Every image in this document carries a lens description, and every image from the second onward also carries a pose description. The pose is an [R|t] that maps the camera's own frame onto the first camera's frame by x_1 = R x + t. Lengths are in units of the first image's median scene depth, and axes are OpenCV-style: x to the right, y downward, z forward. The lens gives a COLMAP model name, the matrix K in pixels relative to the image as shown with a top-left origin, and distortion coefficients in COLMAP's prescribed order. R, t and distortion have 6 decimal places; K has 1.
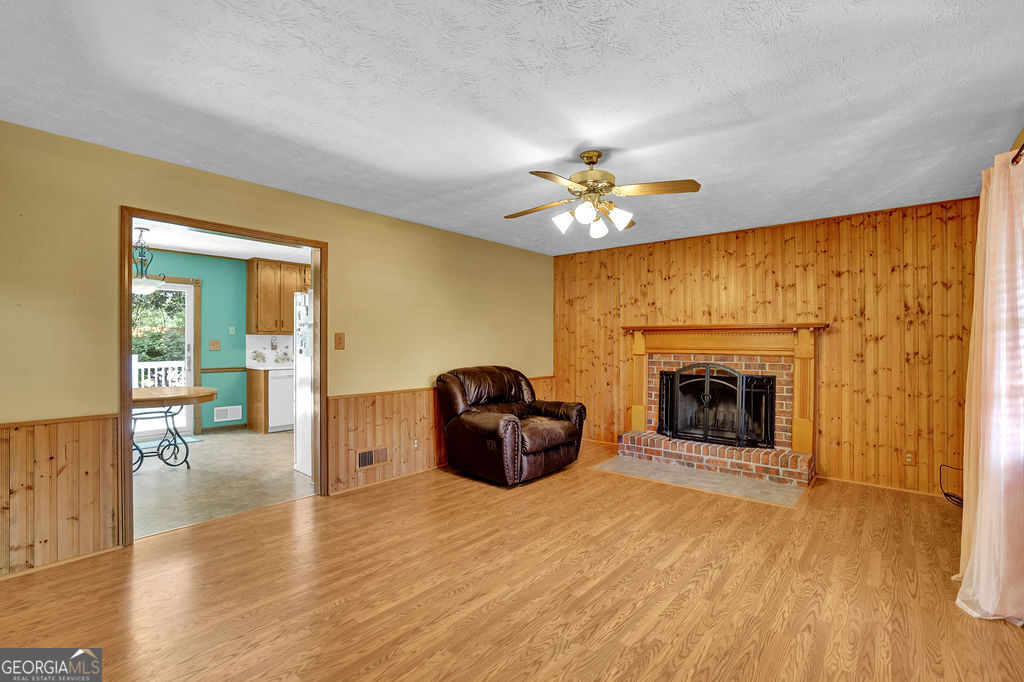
lens RADIAL K [[464.5, 0, 515.8], [0, 464.5, 343.2], [0, 0, 1]] dist [-0.039177, 0.013037]
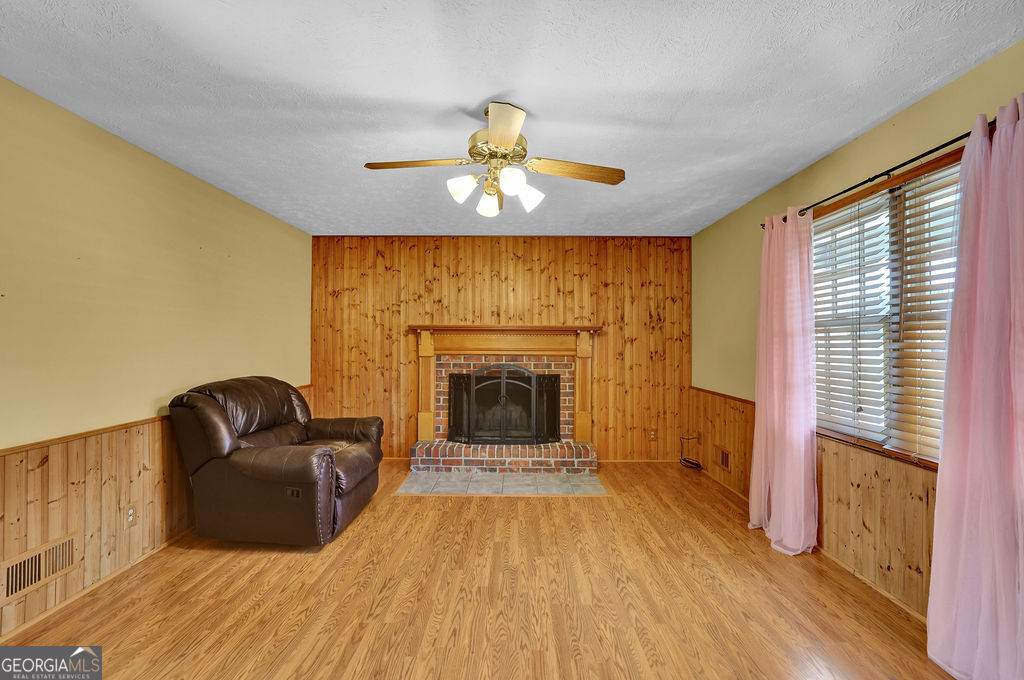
lens RADIAL K [[449.7, 0, 514.8], [0, 449.7, 336.2], [0, 0, 1]] dist [-0.039384, 0.013088]
pose [[0.767166, 0.007925, 0.641399, -0.217991], [-0.001255, 0.999940, -0.010854, -0.007495], [-0.641447, 0.007521, 0.767130, 0.276110]]
